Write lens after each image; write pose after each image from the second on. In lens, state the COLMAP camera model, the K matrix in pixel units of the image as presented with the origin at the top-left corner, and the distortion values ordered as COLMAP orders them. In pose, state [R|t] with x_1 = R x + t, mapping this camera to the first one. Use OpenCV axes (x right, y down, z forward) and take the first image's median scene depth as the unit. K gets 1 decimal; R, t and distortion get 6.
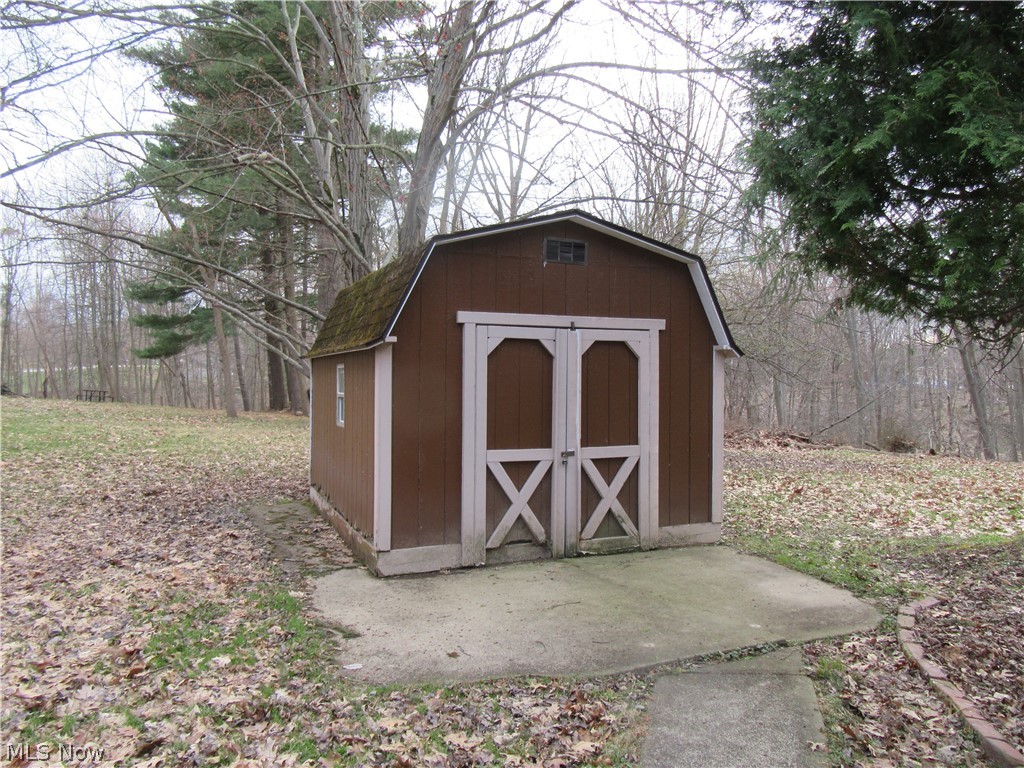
lens RADIAL K [[752.6, 0, 512.0], [0, 752.6, 384.0], [0, 0, 1]] dist [0.000884, 0.006134]
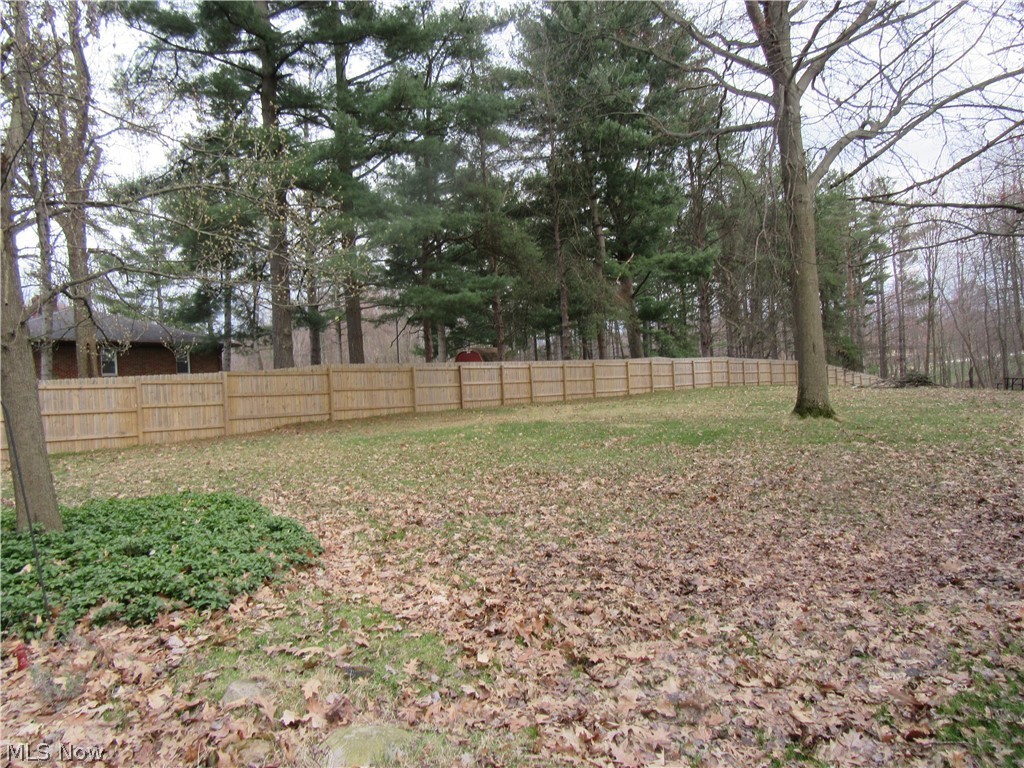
lens RADIAL K [[752.6, 0, 512.0], [0, 752.6, 384.0], [0, 0, 1]] dist [0.000884, 0.006134]
pose [[0.443767, -0.035023, -0.895457, 0.031795], [0.048323, 0.998717, -0.015115, 0.000178], [0.894838, -0.036564, 0.444891, 0.208986]]
